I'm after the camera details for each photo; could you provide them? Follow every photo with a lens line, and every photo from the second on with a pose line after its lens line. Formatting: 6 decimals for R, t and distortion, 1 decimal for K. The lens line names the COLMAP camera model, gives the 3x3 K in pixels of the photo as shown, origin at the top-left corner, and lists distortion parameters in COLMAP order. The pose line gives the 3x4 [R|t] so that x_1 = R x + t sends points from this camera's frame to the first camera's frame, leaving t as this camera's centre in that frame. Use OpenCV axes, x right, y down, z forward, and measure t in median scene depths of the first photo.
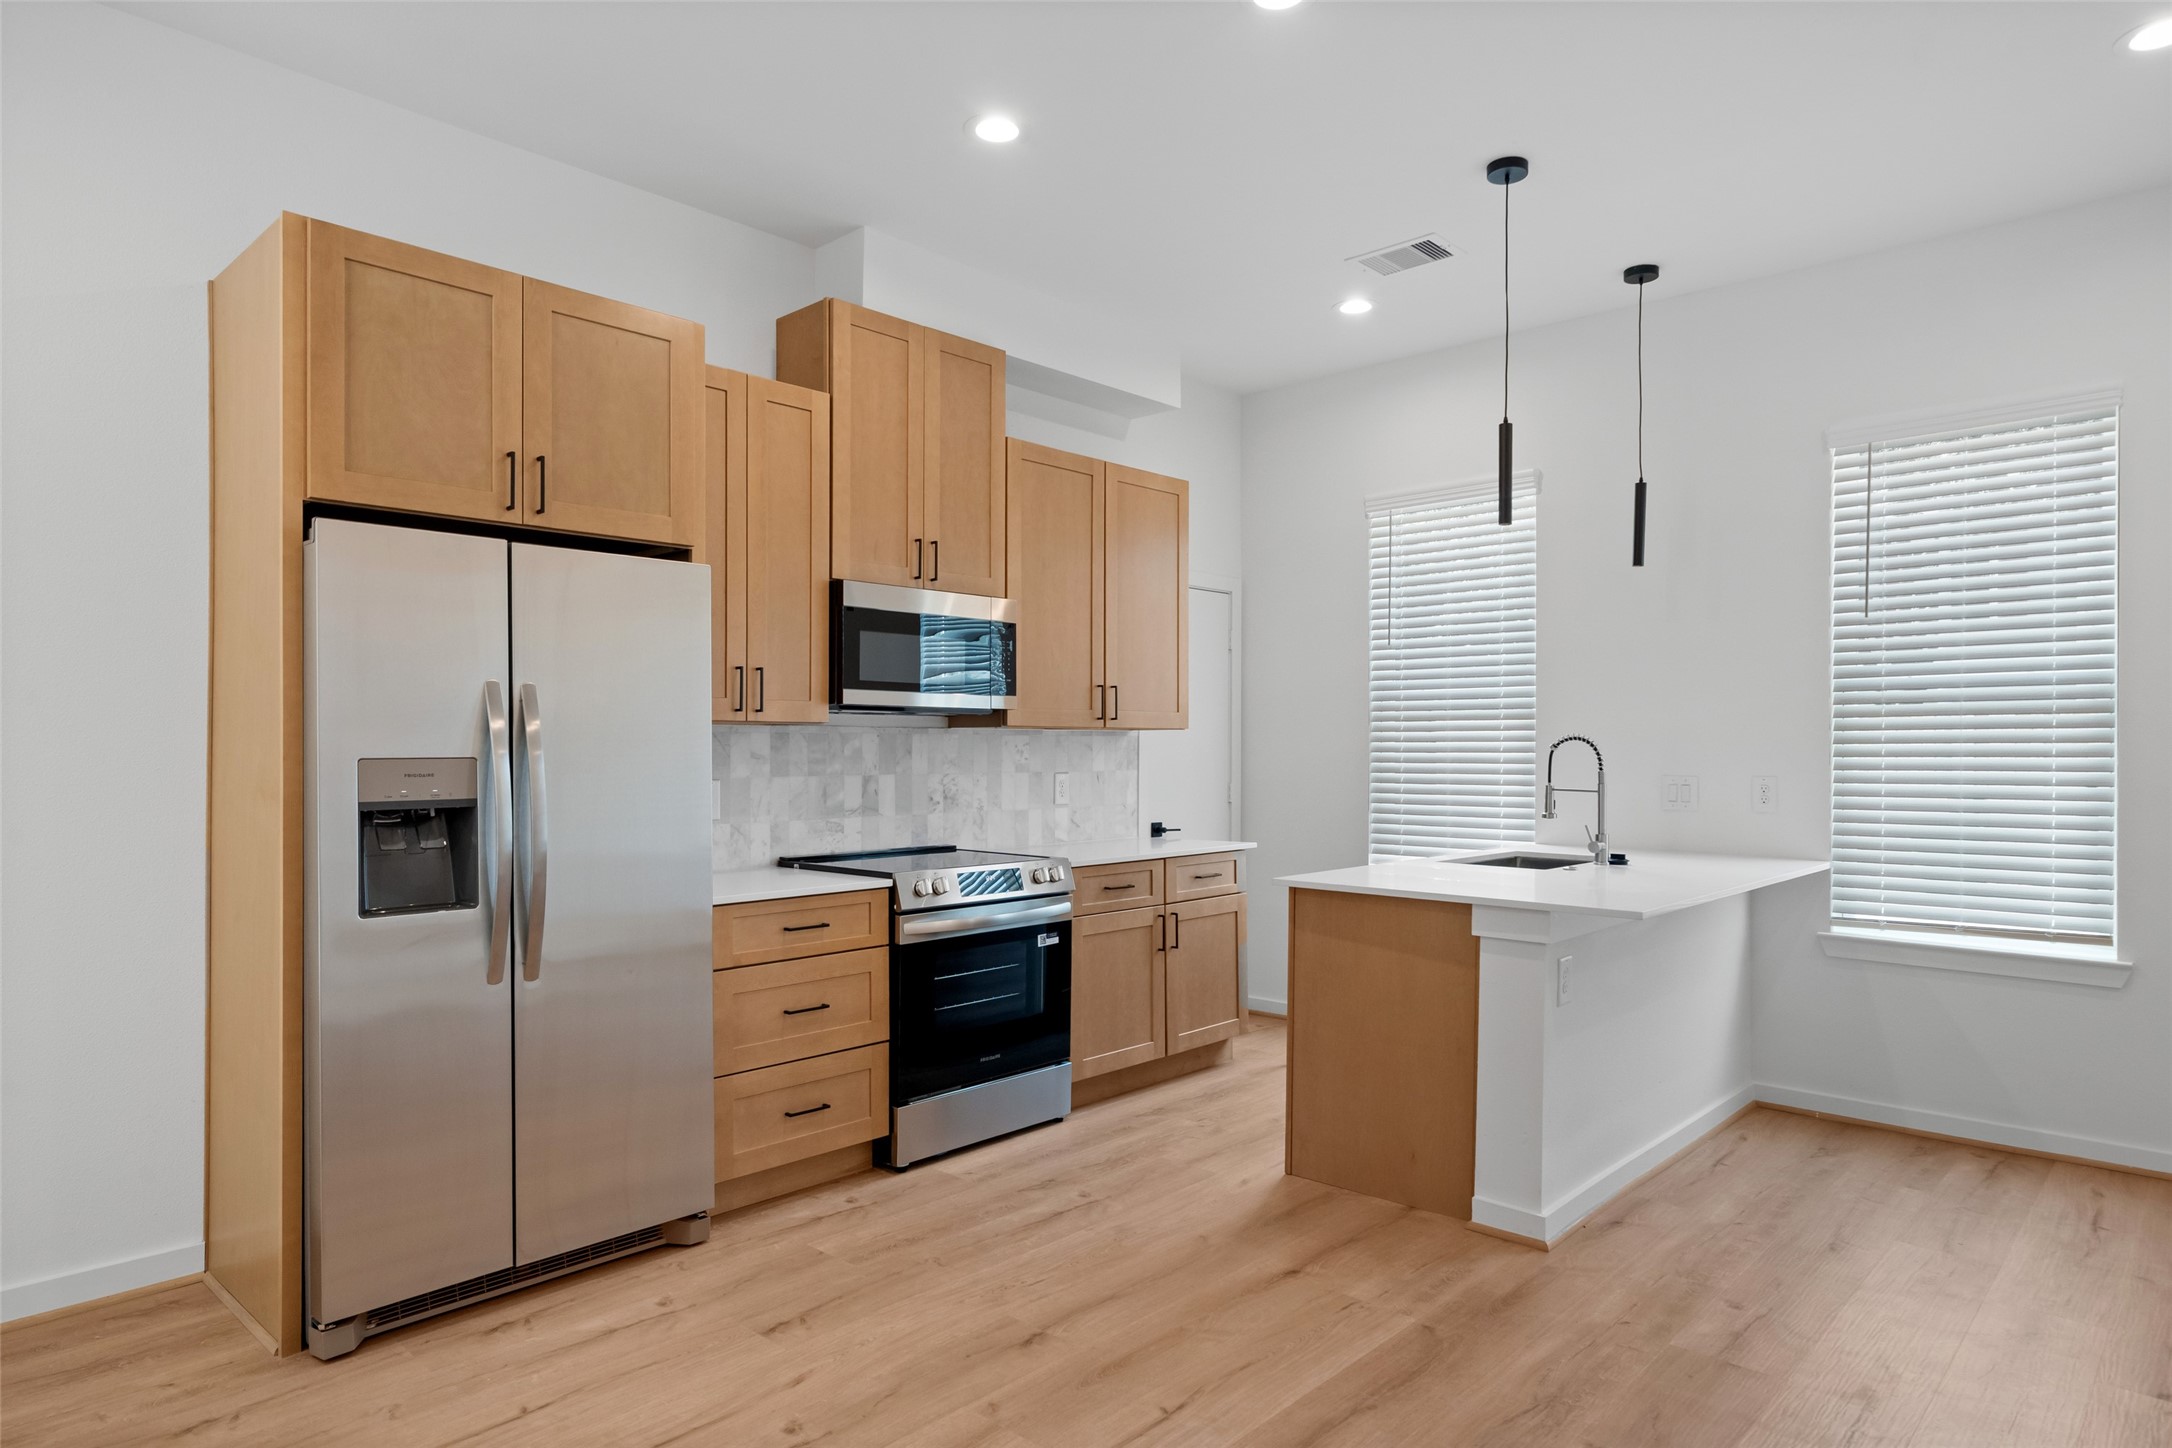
lens RADIAL K [[1268.4, 0, 1094.3], [0, 1268.4, 745.6], [0, 0, 1]] dist [-0.000317, 0.003166]
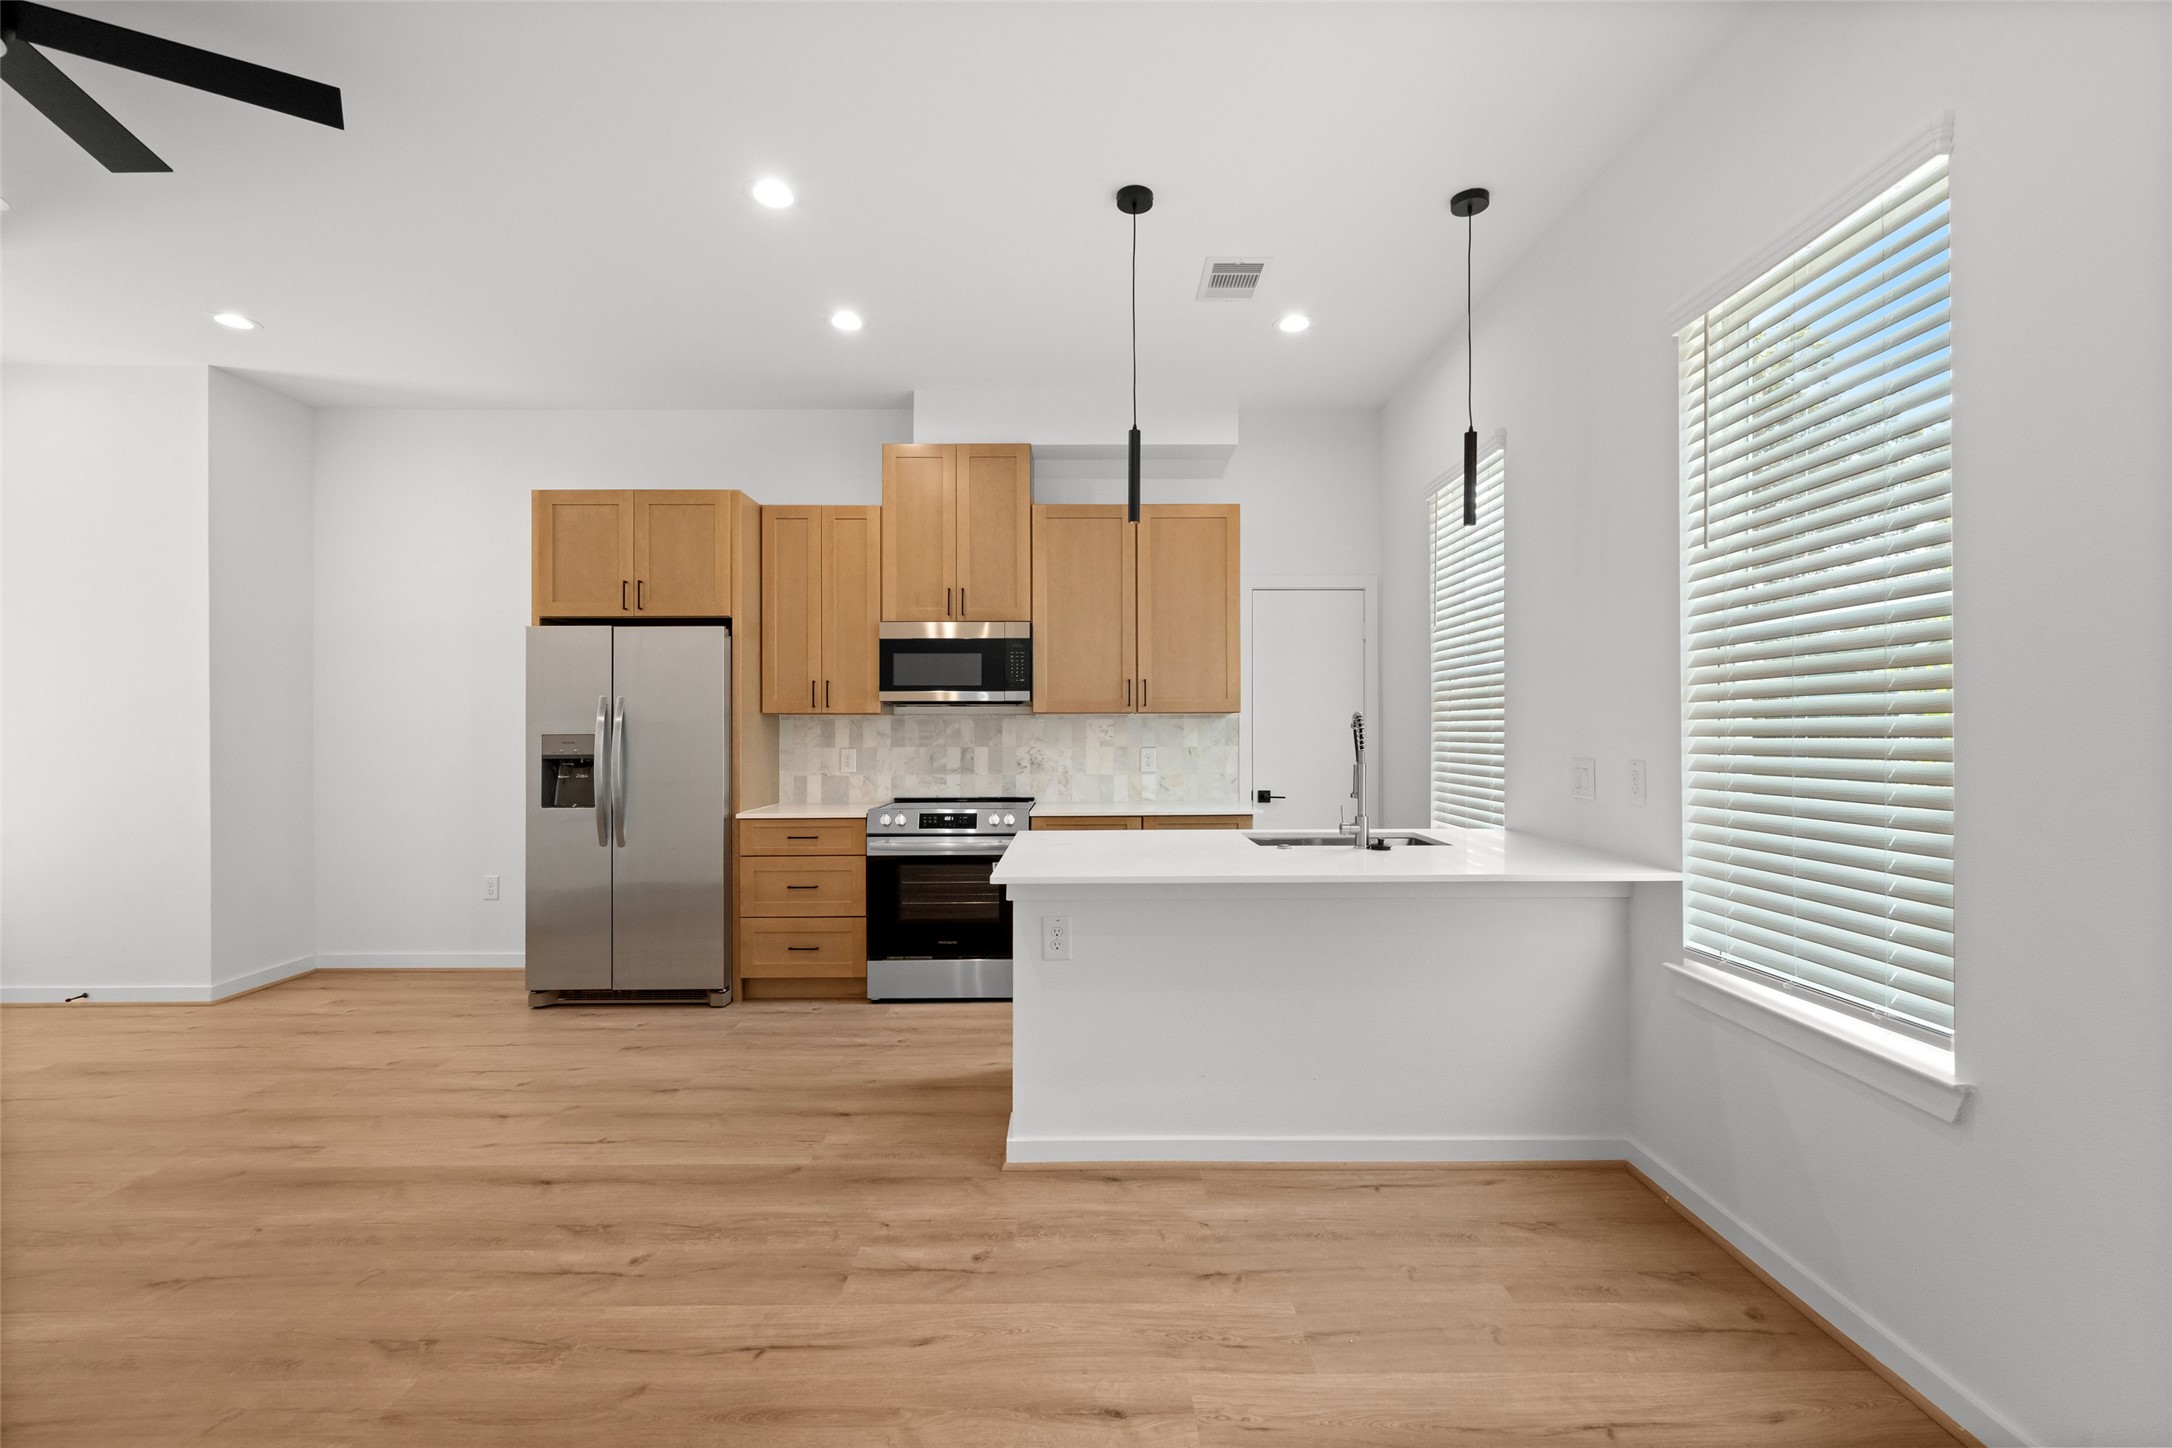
lens RADIAL K [[944.2, 0, 1092.9], [0, 944.2, 726.2], [0, 0, 1]] dist [-0.000632, 0.000902]
pose [[0.684255, -0.005306, -0.729223, 0.838905], [0.004303, 0.999985, -0.003239, 0.003394], [0.729230, -0.000922, 0.684268, 0.392187]]
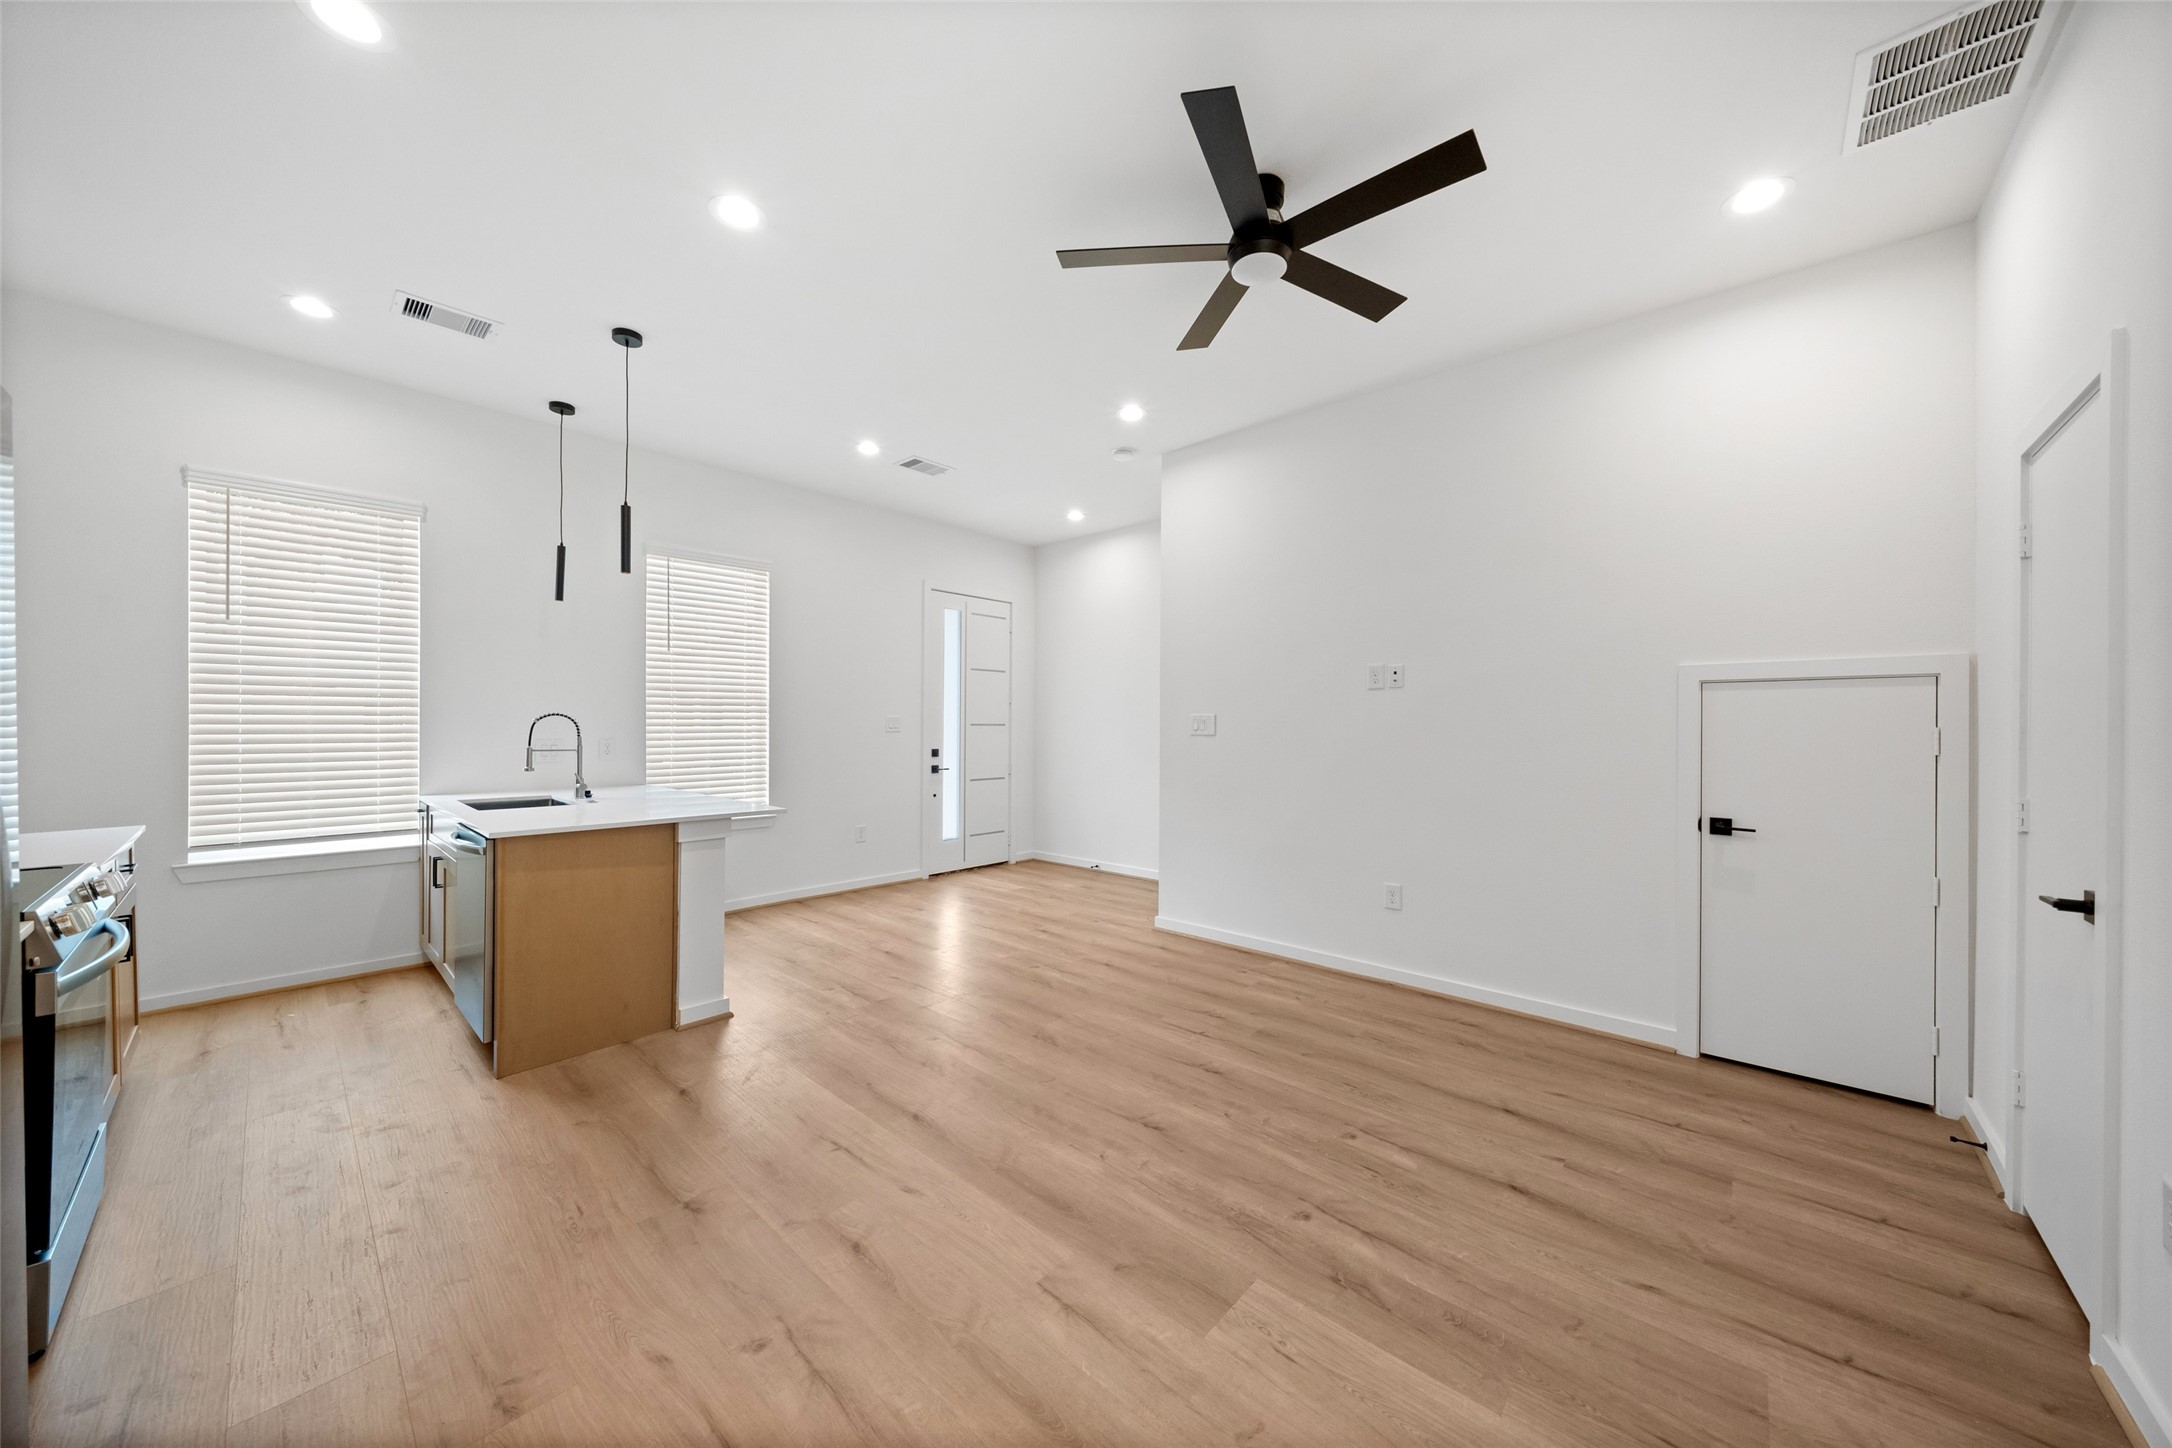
lens RADIAL K [[748.1, 0, 1090.7], [0, 748.1, 720.9], [0, 0, 1]] dist [-0.006645, 0.000300]
pose [[-0.021874, -0.001657, 0.999759, -0.534615], [-0.003673, 0.999992, 0.001577, -0.002237], [-0.999754, -0.003637, -0.021880, 0.438826]]
